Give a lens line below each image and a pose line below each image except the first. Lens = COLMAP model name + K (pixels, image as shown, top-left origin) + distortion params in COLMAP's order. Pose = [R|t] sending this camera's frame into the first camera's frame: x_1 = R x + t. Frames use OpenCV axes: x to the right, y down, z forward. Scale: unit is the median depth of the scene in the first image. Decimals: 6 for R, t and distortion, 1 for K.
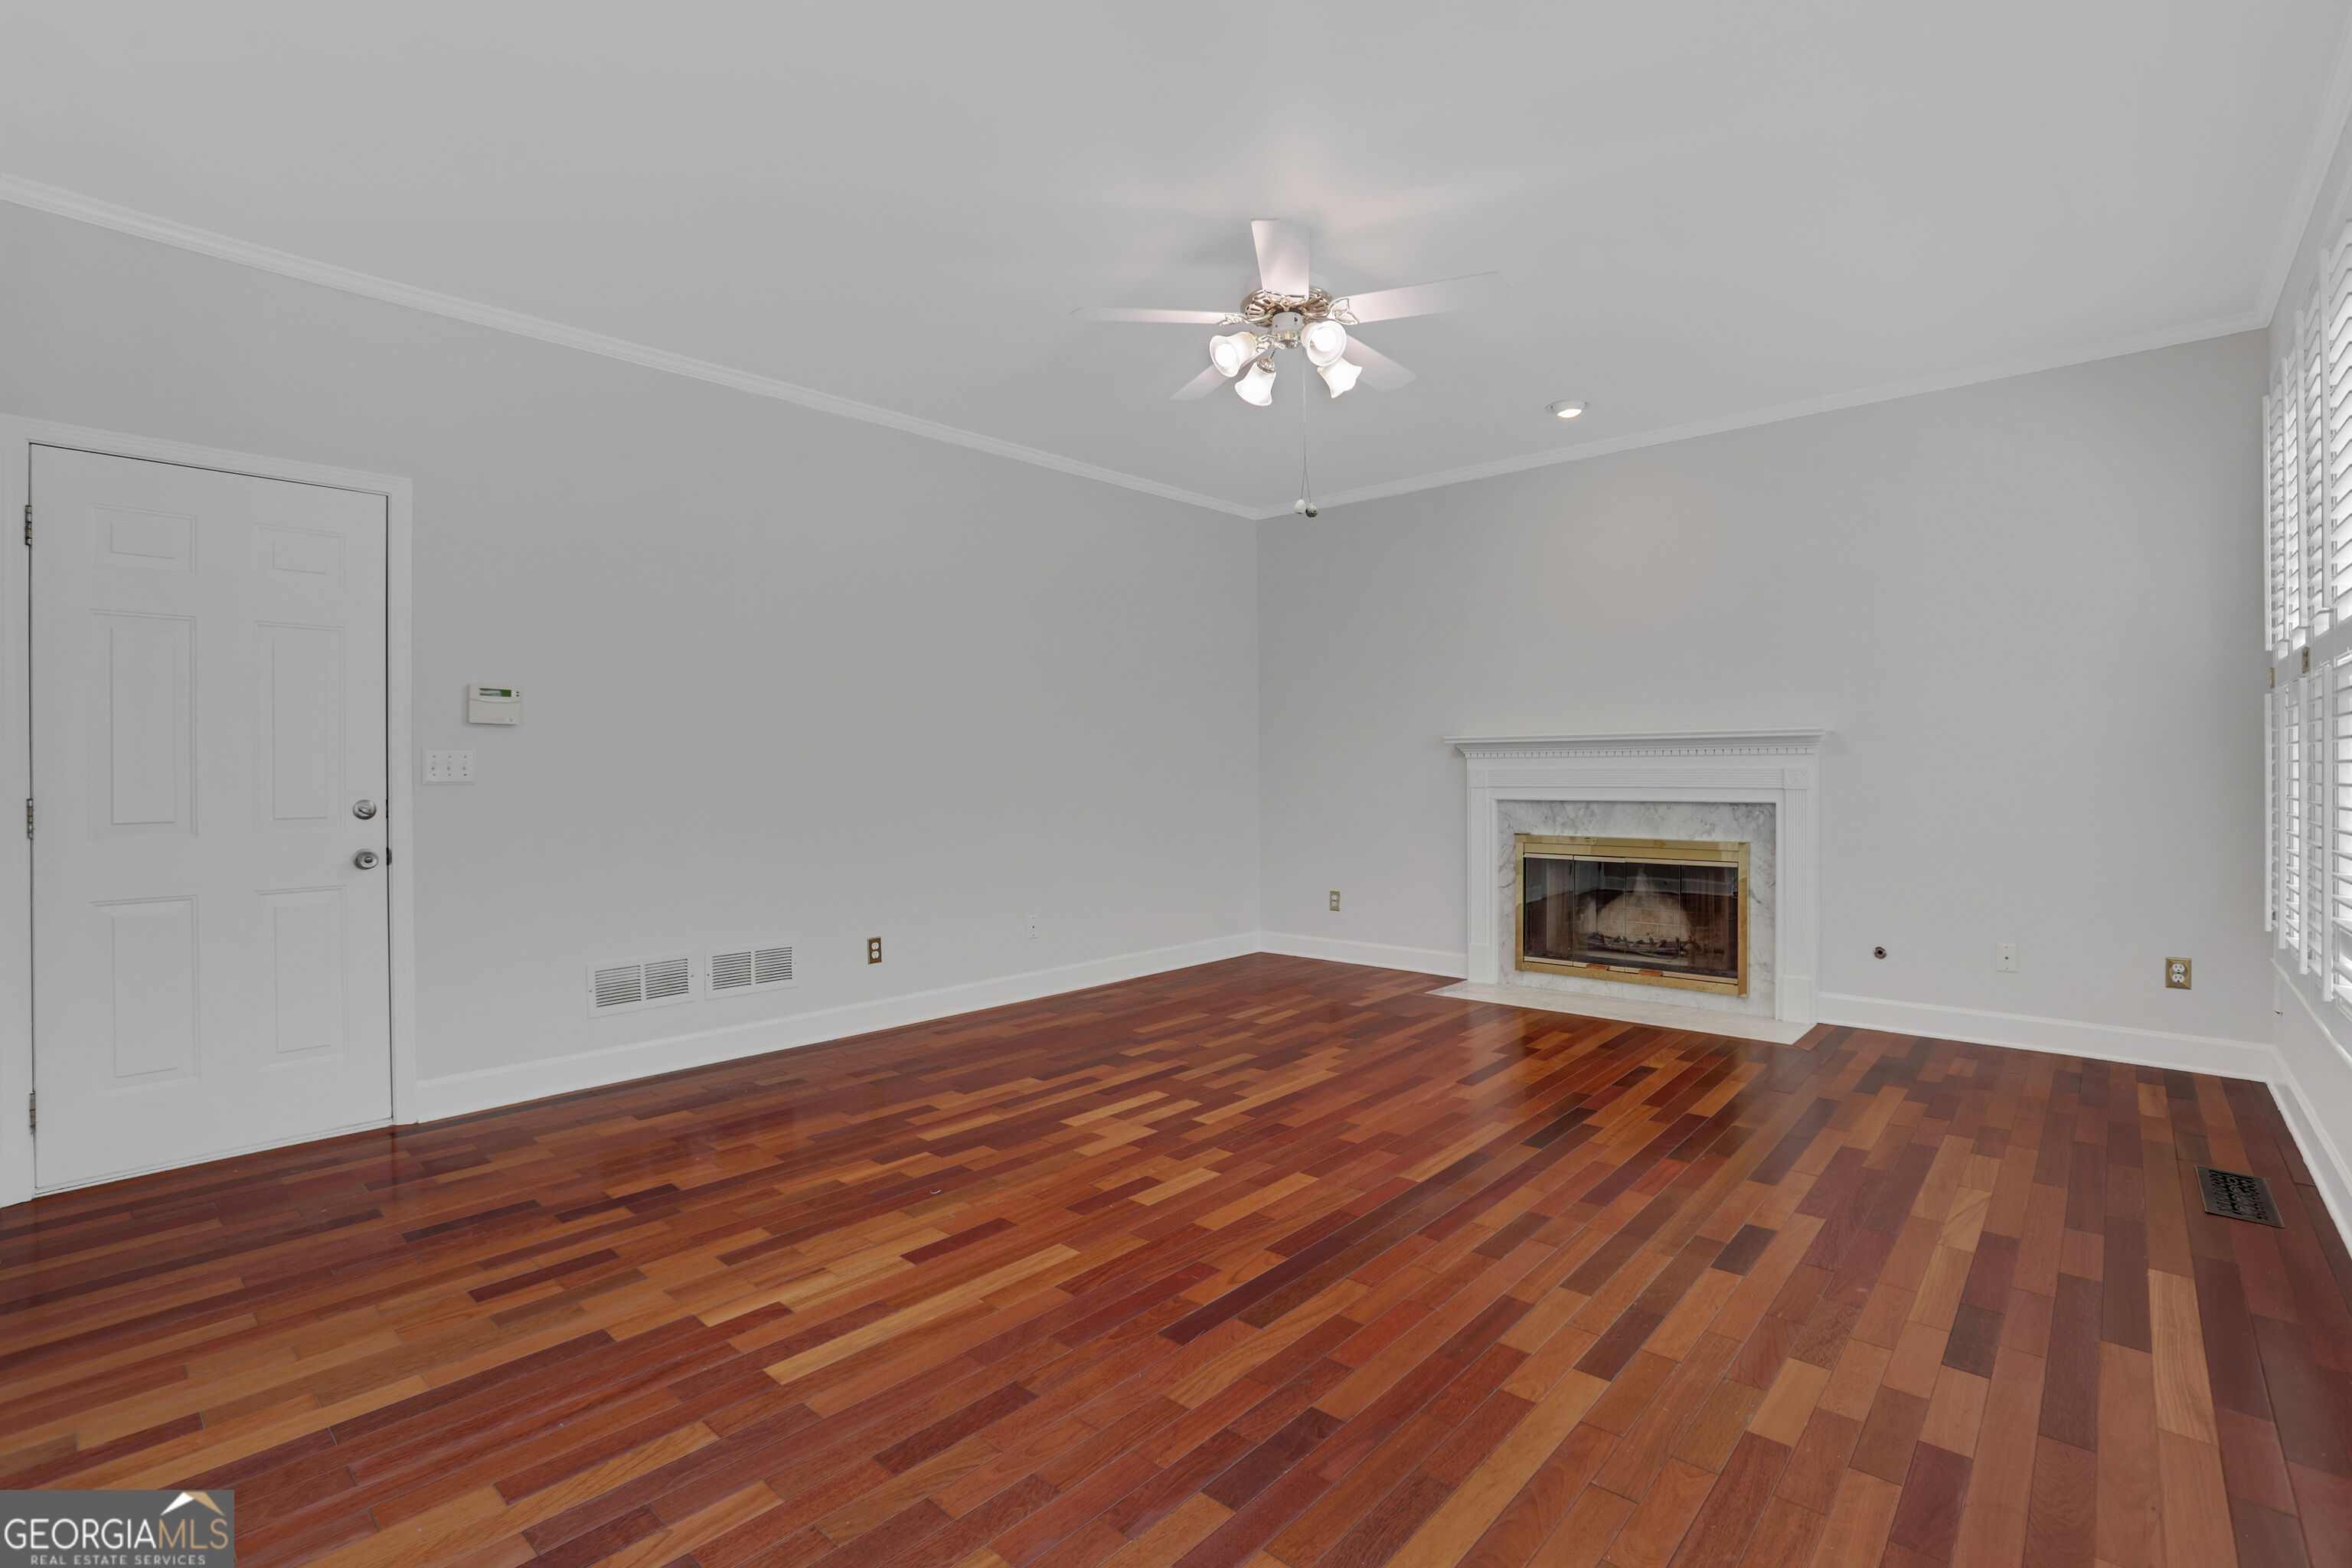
lens RADIAL K [[1084.8, 0, 1175.4], [0, 1084.8, 767.9], [0, 0, 1]] dist [-0.057581, 0.016527]
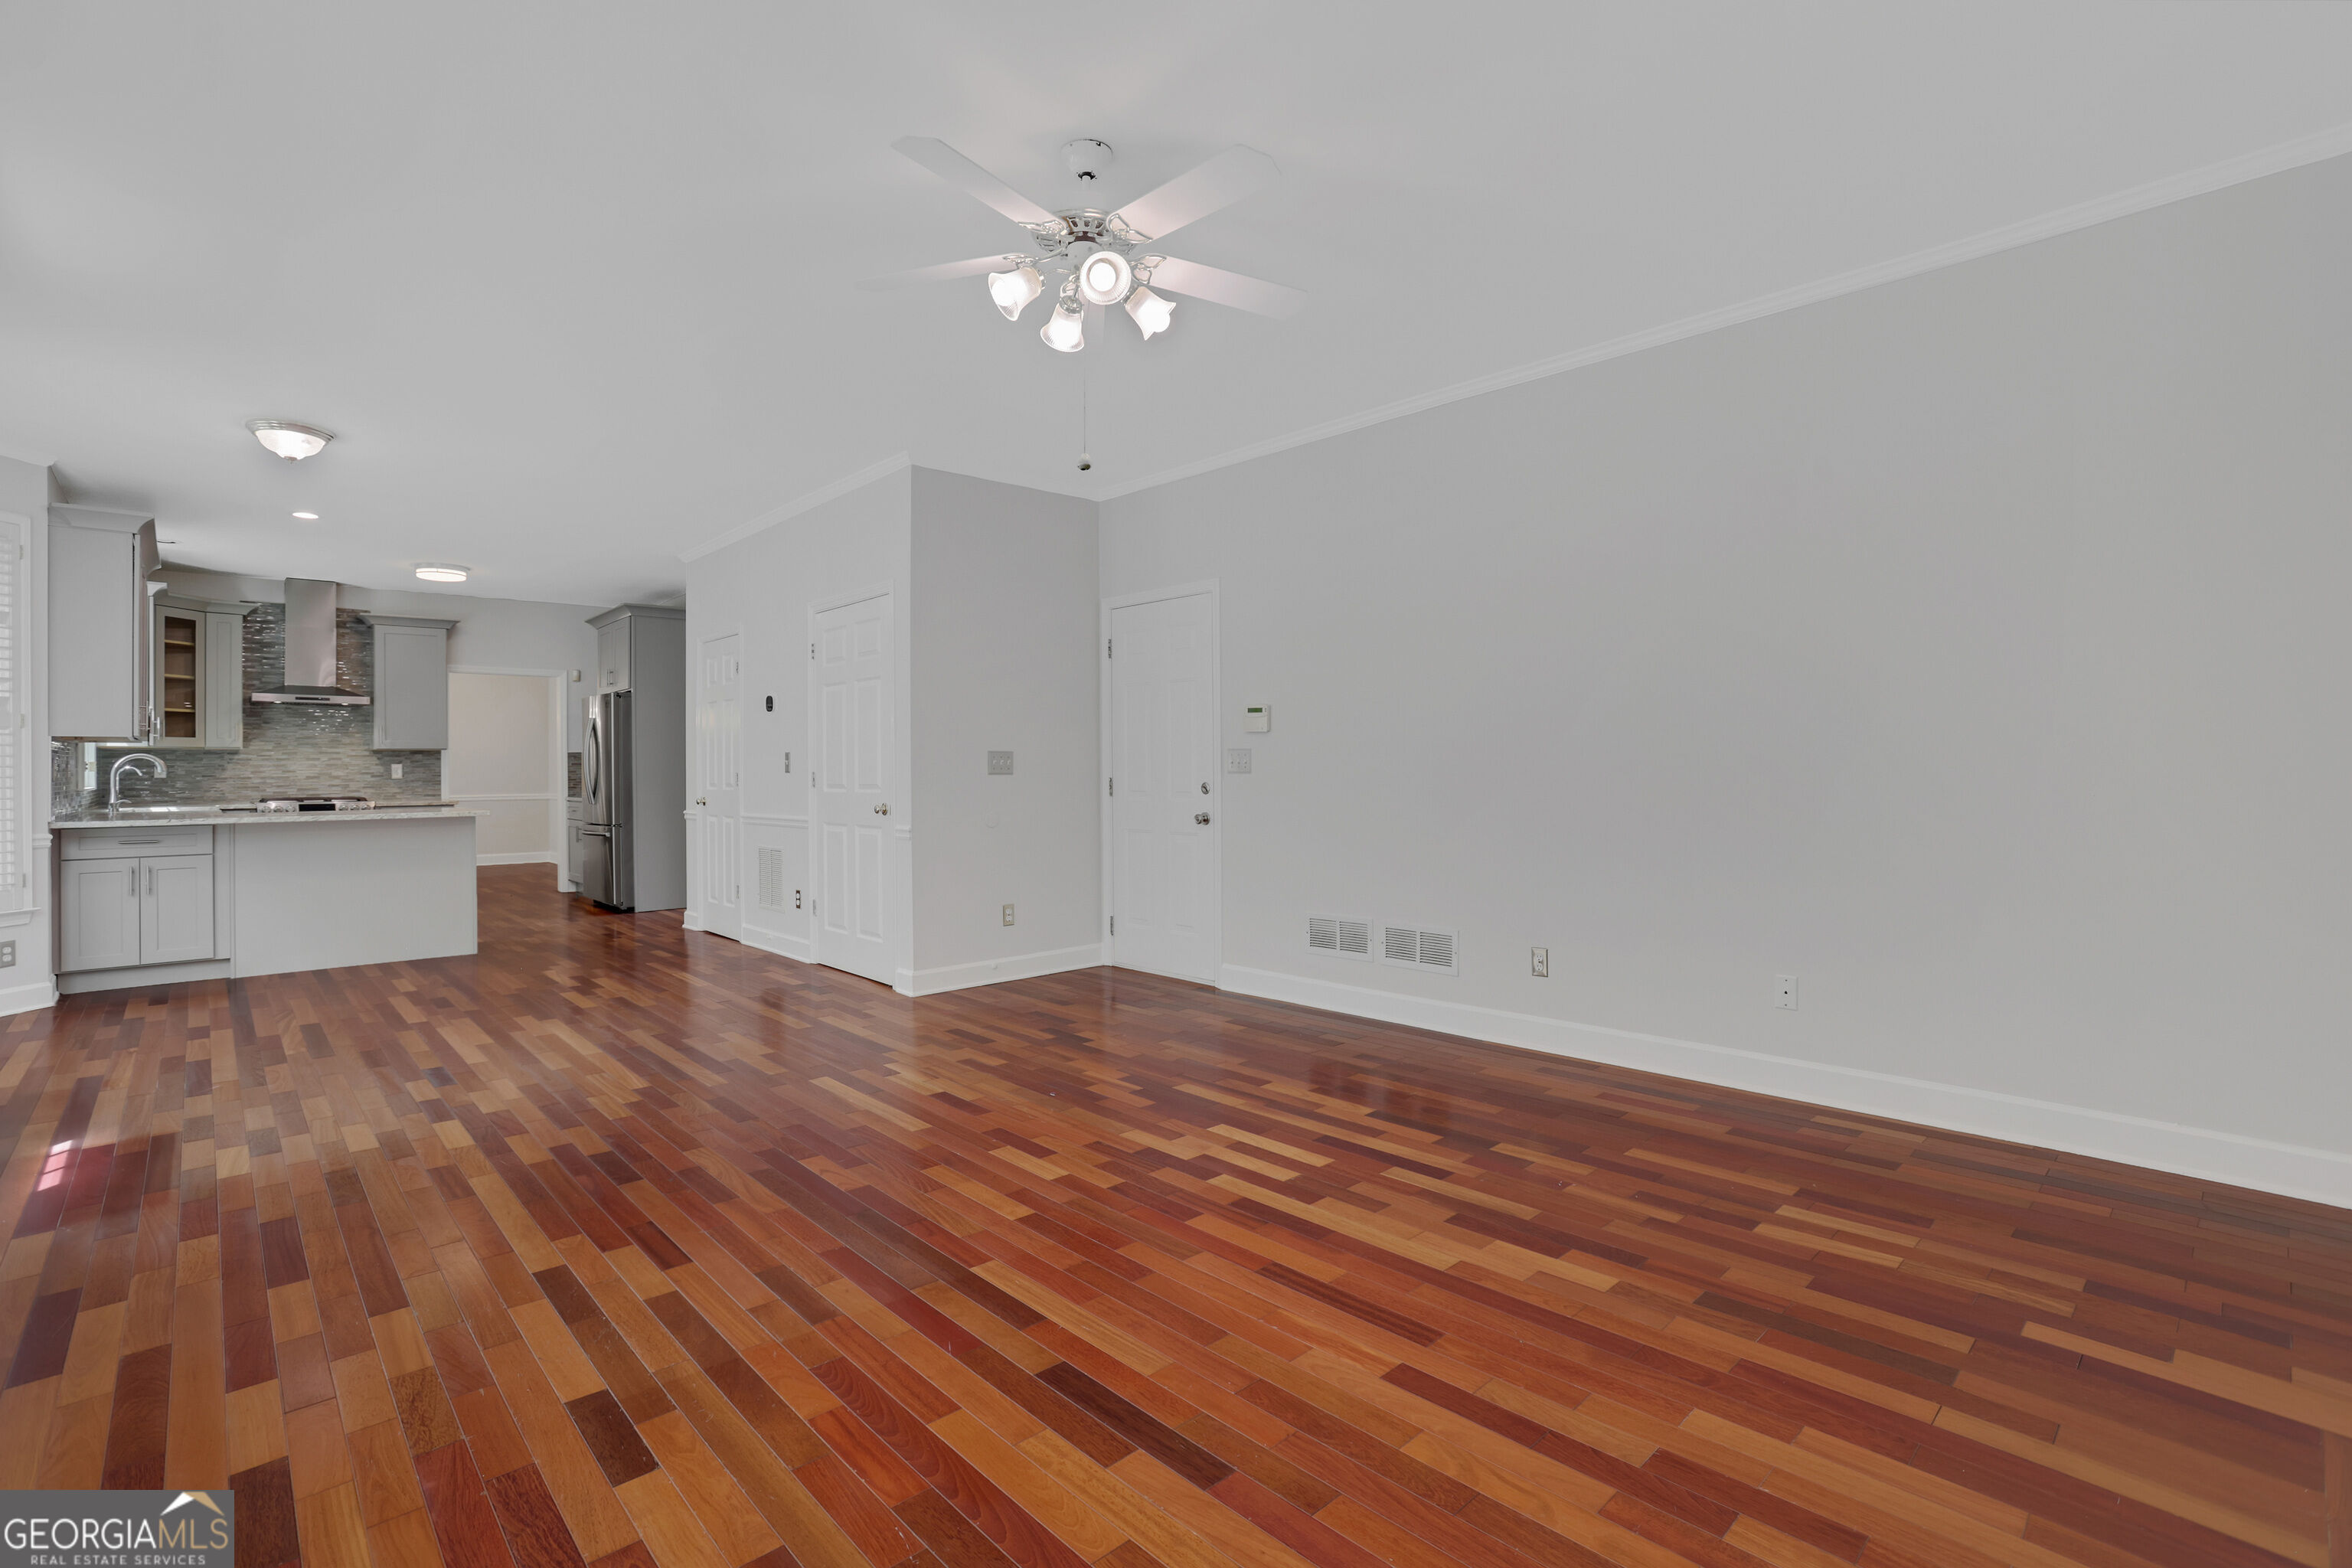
lens RADIAL K [[1084.8, 0, 1157.9], [0, 1084.8, 774.7], [0, 0, 1]] dist [-0.057581, 0.016527]
pose [[-0.098901, 0.012294, -0.995021, 0.869674], [0.010203, 0.999884, 0.011340, -0.001973], [0.995045, -0.009030, -0.099015, 1.038529]]
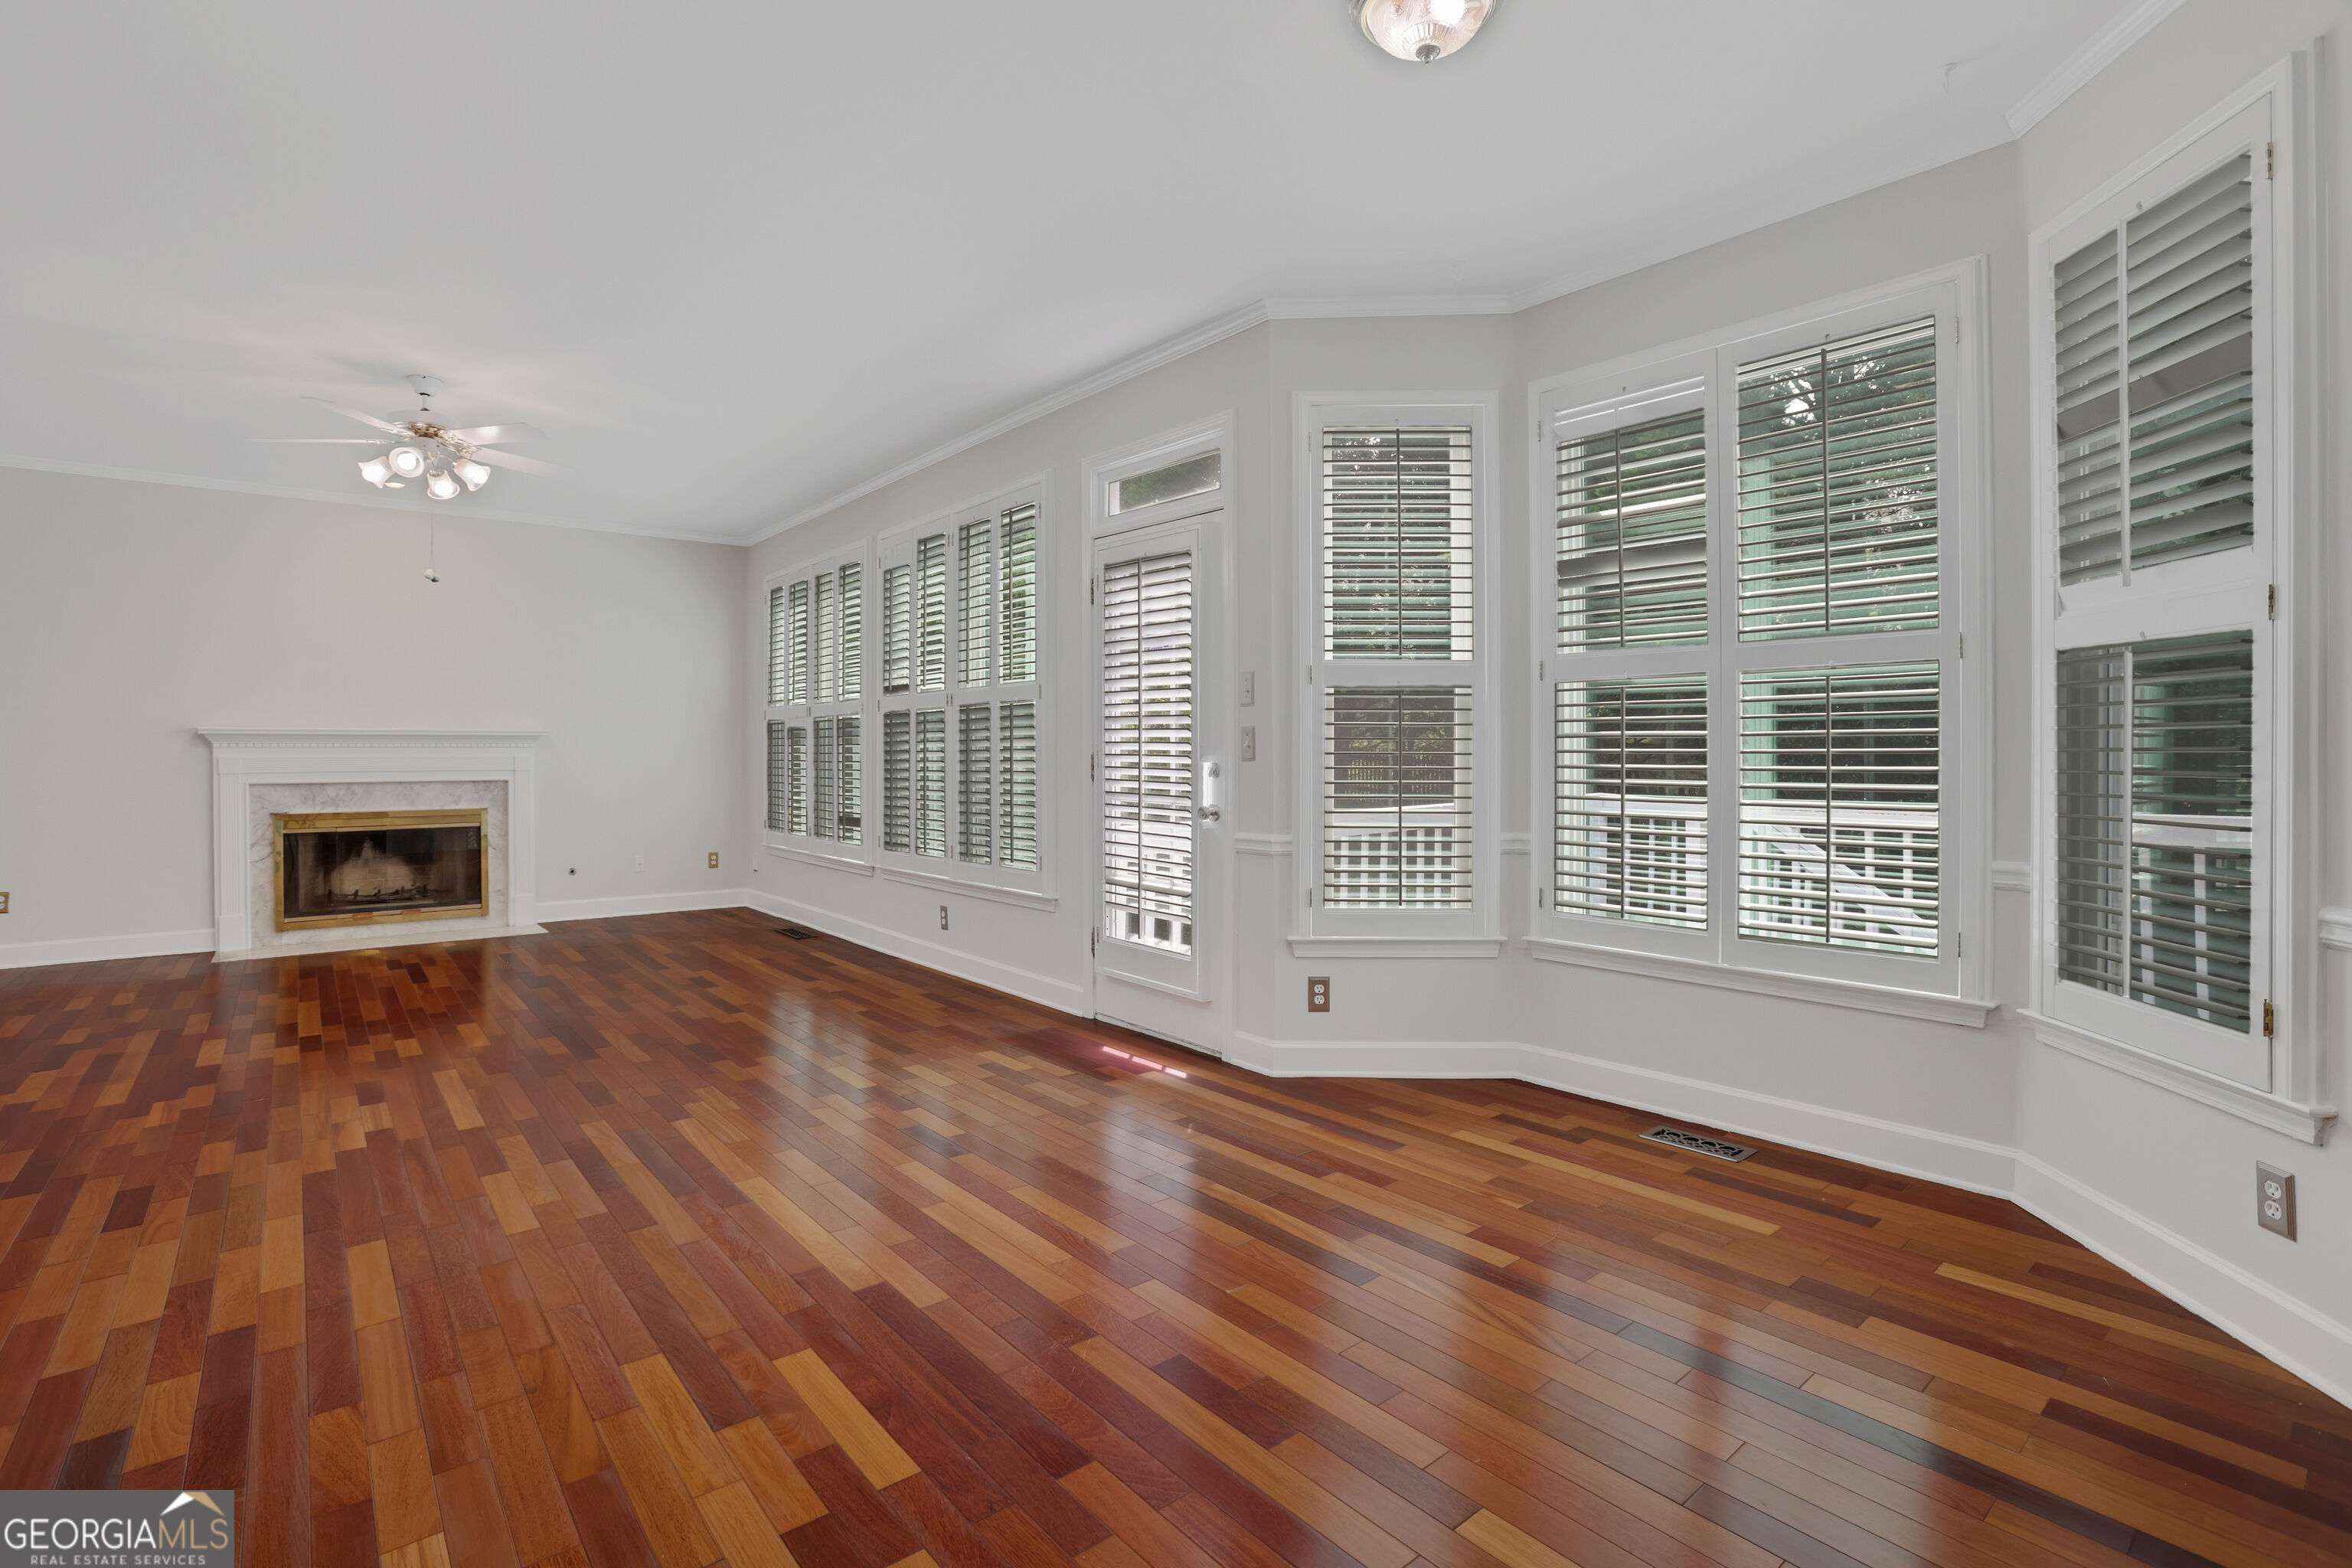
lens RADIAL K [[1084.8, 0, 1146.2], [0, 1084.8, 756.6], [0, 0, 1]] dist [-0.057581, 0.016527]
pose [[0.160860, 0.004095, 0.986969, -1.012858], [0.002765, 0.999986, -0.004600, 0.013402], [-0.986973, 0.003469, 0.160846, -0.147369]]
